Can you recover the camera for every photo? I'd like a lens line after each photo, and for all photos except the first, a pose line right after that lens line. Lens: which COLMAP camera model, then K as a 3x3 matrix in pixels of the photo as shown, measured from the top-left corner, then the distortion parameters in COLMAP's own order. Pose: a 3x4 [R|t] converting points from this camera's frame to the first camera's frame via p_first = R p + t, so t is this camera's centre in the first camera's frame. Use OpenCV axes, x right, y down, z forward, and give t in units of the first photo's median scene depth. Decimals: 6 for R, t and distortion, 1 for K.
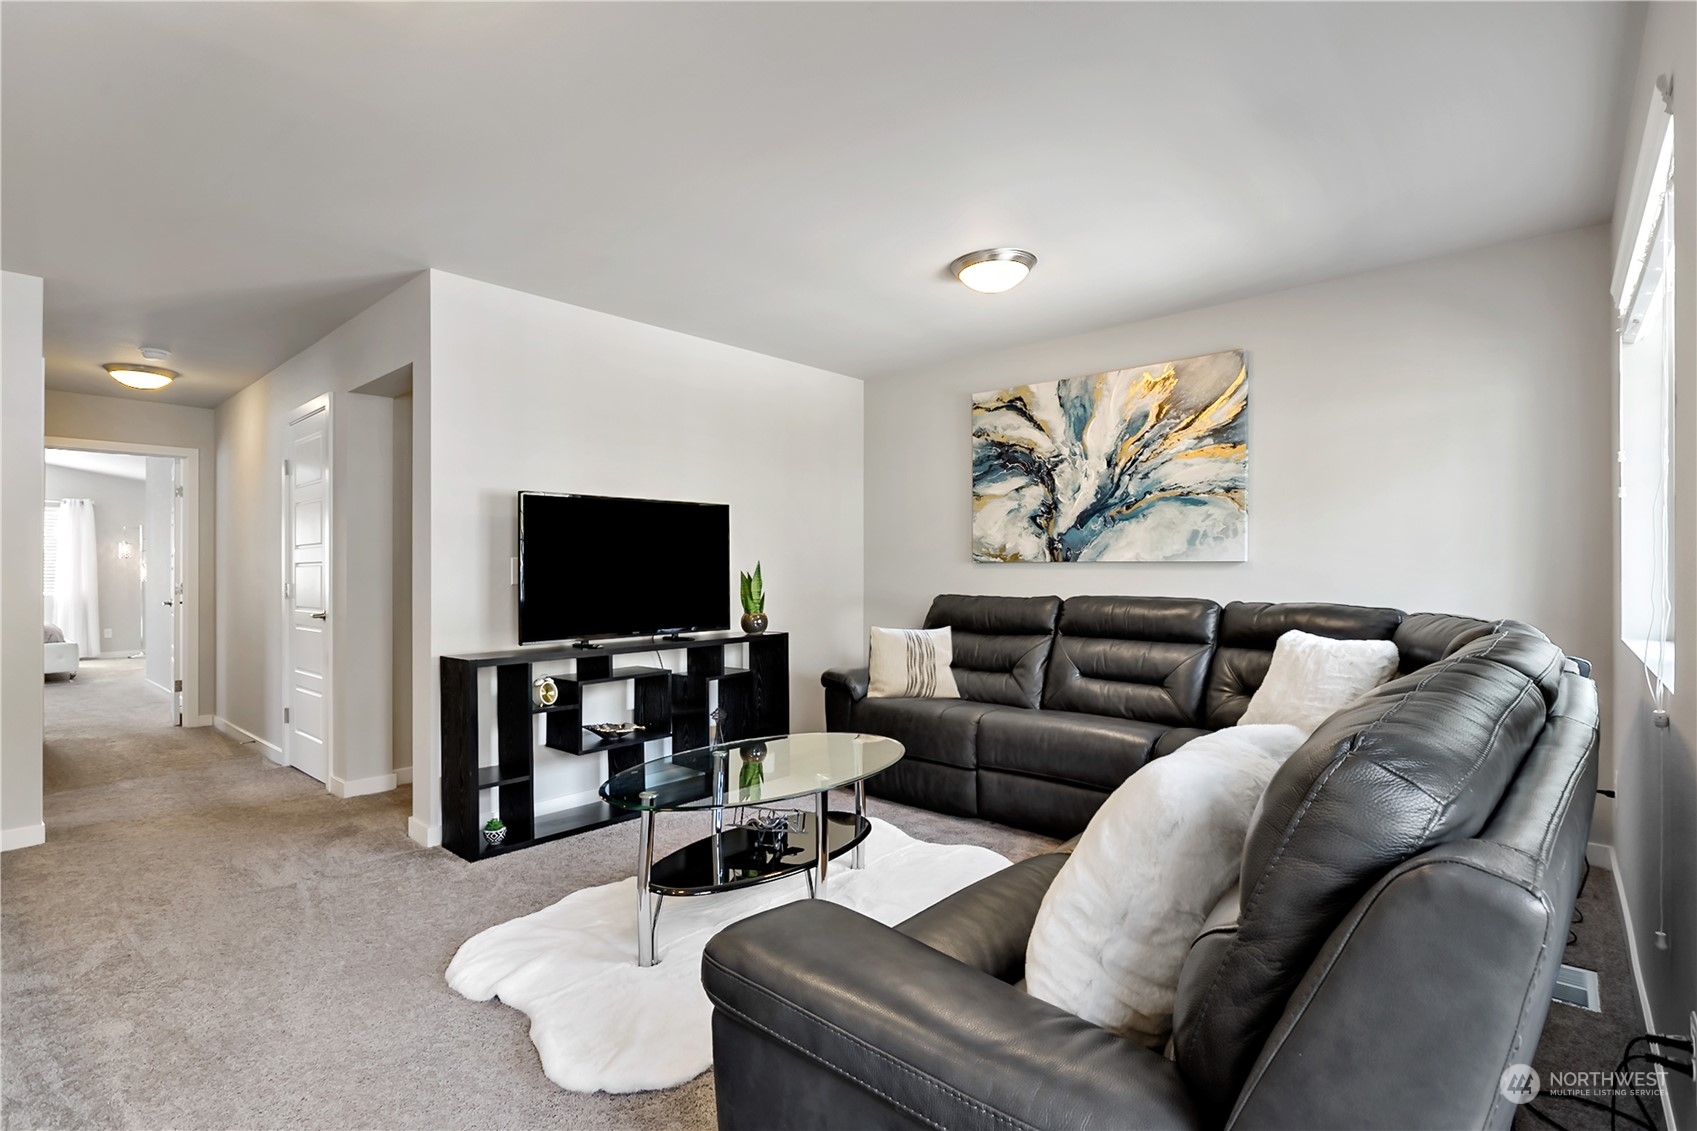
lens RADIAL K [[789.9, 0, 858.2], [0, 789.9, 566.8], [0, 0, 1]] dist [0.001783, 0.000059]
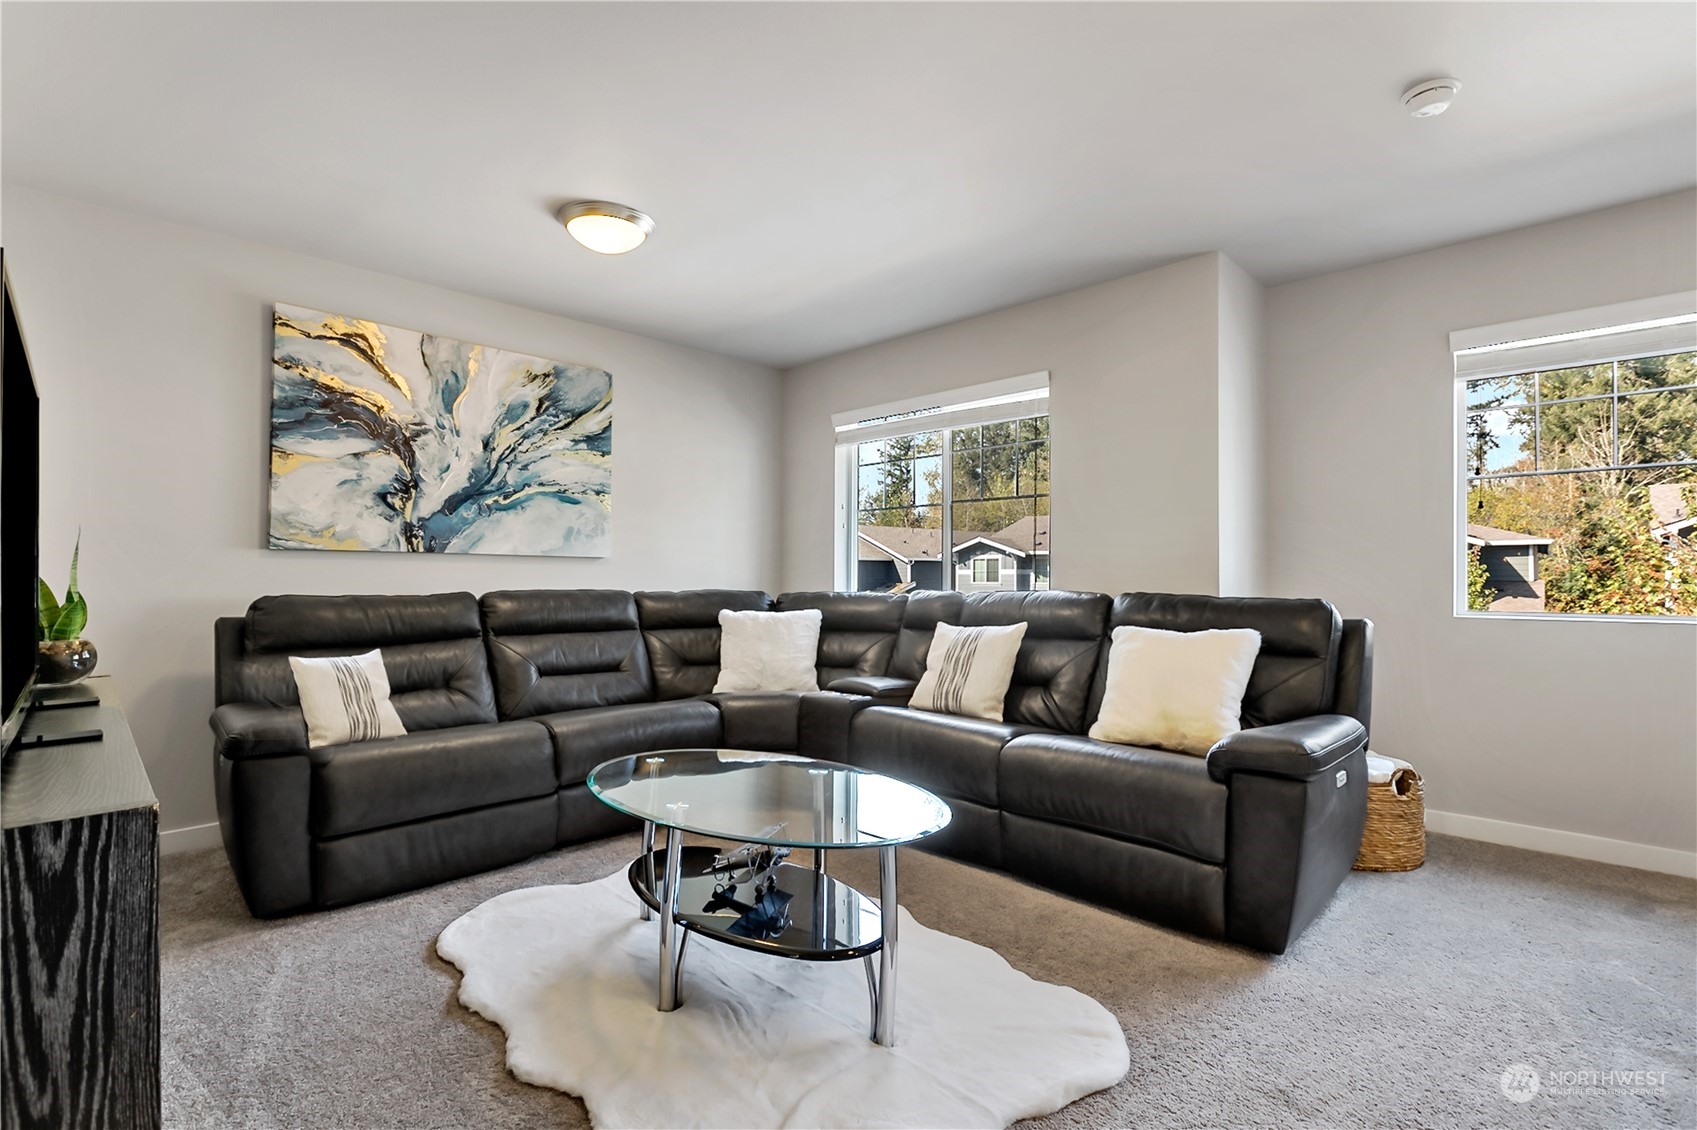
lens RADIAL K [[789.9, 0, 858.1], [0, 789.9, 572.6], [0, 0, 1]] dist [0.001783, 0.000059]
pose [[0.071060, -0.006921, 0.997448, -0.570026], [-0.023015, 0.999698, 0.008576, -0.002555], [-0.997207, -0.023566, 0.070879, 0.502664]]
